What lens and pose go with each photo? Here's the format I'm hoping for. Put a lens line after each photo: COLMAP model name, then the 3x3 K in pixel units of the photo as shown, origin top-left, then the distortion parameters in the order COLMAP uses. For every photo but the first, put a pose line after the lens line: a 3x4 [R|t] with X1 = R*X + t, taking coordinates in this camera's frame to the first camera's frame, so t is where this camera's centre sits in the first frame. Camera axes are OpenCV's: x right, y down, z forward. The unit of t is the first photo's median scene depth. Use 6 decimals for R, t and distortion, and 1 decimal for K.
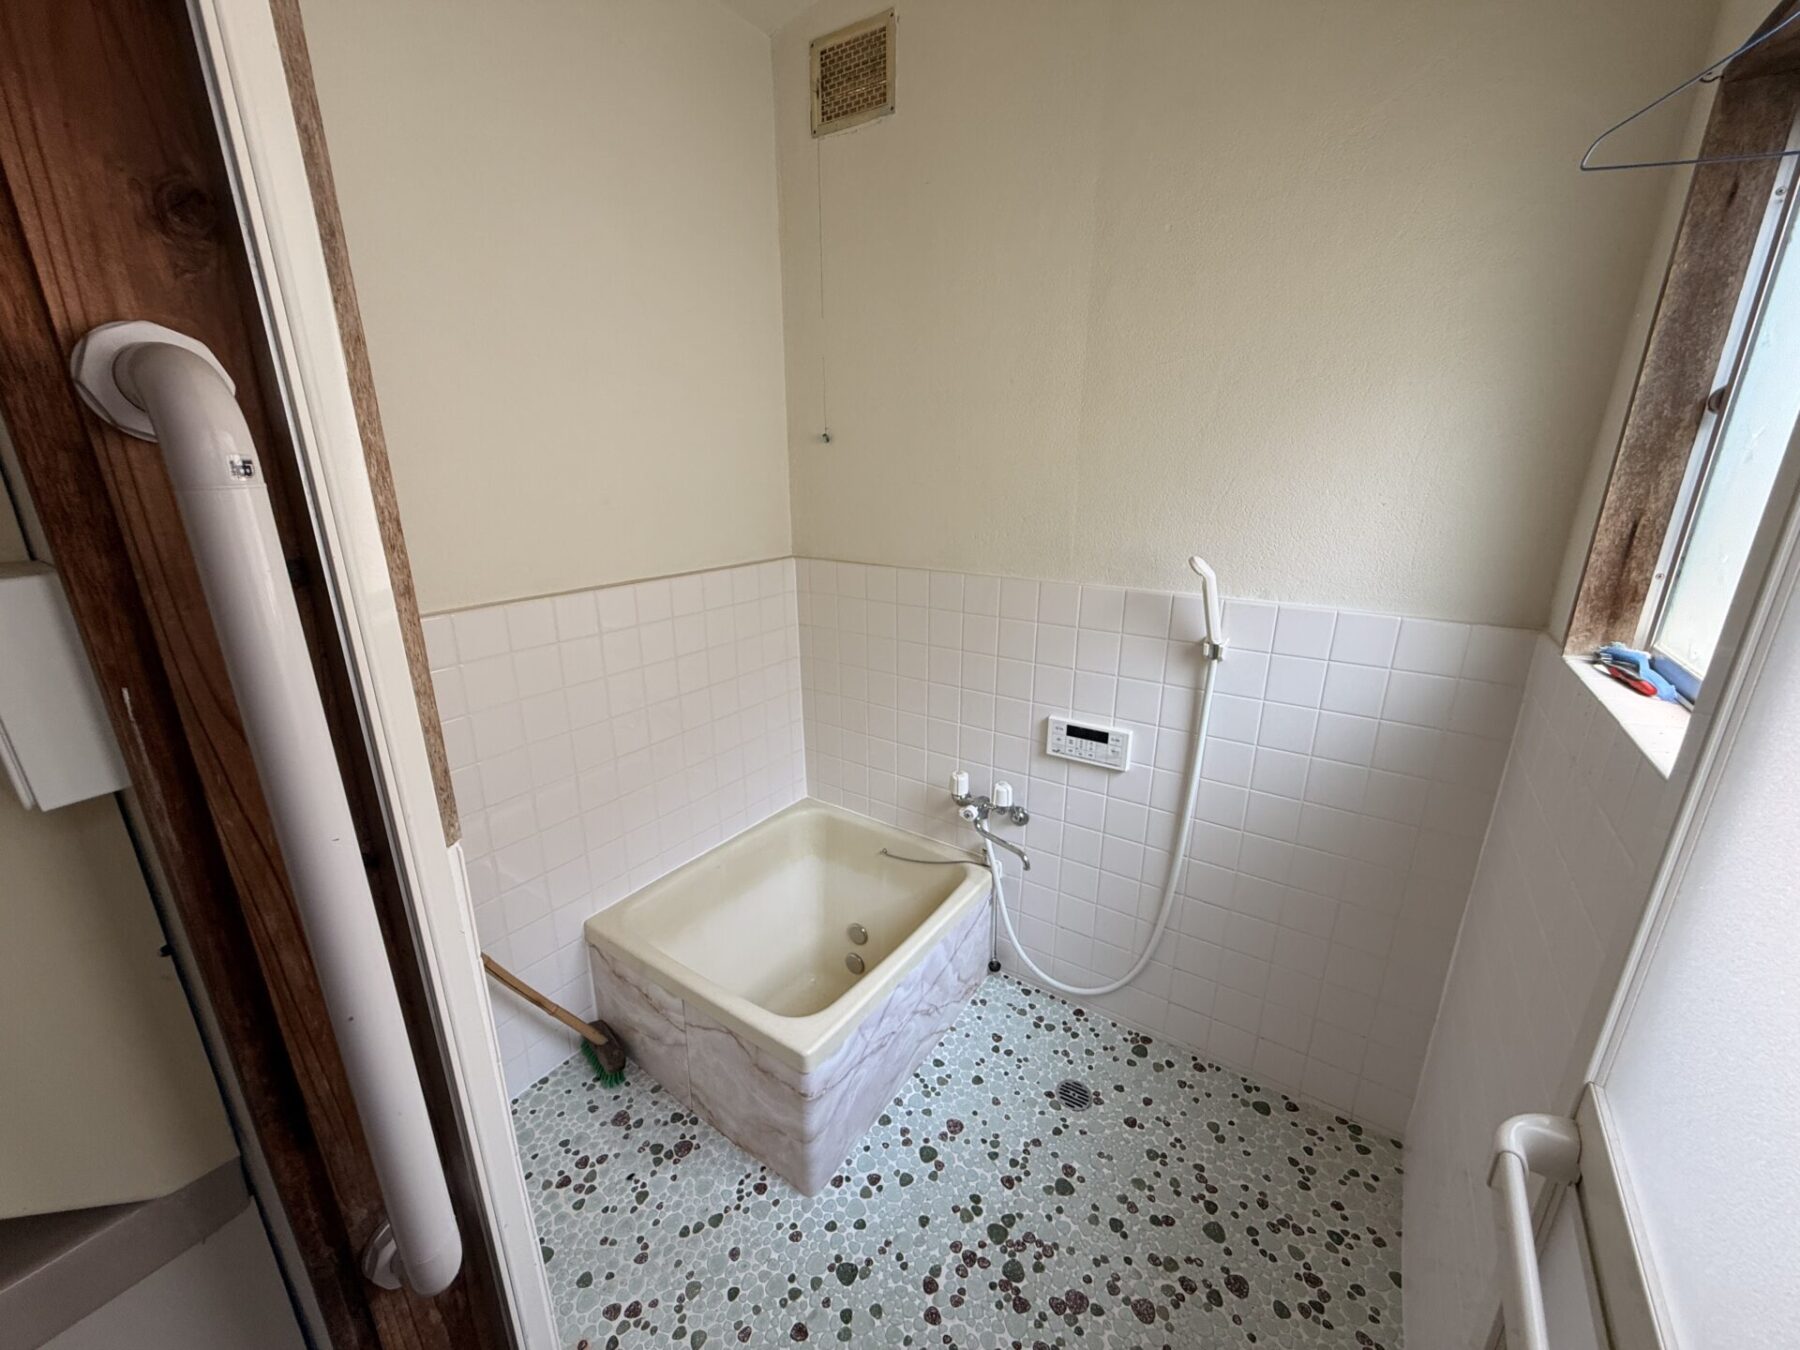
lens RADIAL K [[718.4, 0, 902.1], [0, 718.4, 675.7], [0, 0, 1]] dist [-0.000230, -0.000166]
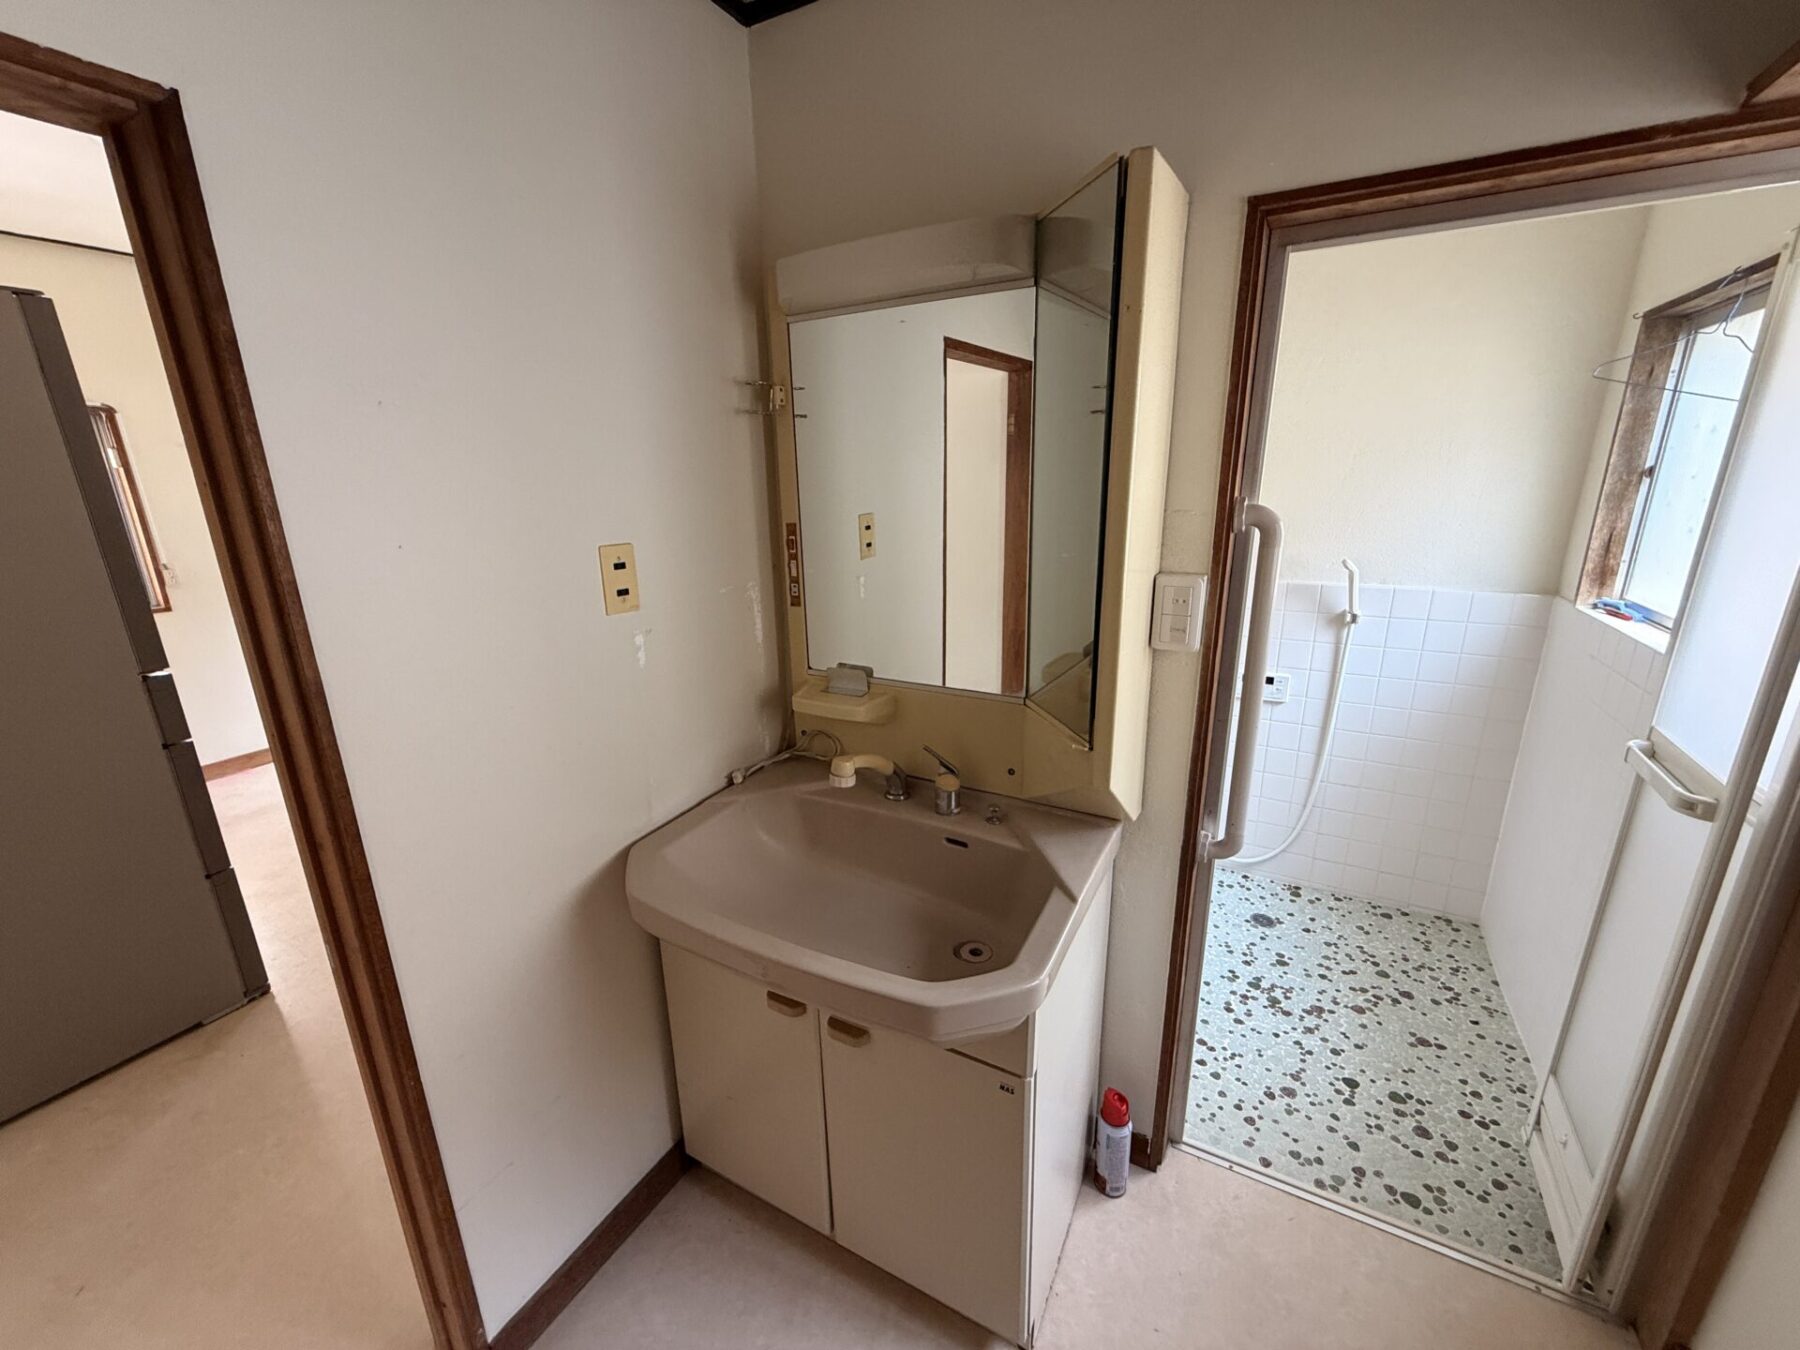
lens RADIAL K [[718.4, 0, 899.1], [0, 718.4, 676.0], [0, 0, 1]] dist [-0.000230, -0.000166]
pose [[0.996141, -0.044774, 0.075482, -0.740383], [0.046122, 0.998804, -0.016206, 0.077991], [-0.074666, 0.019625, 0.997015, -0.544677]]
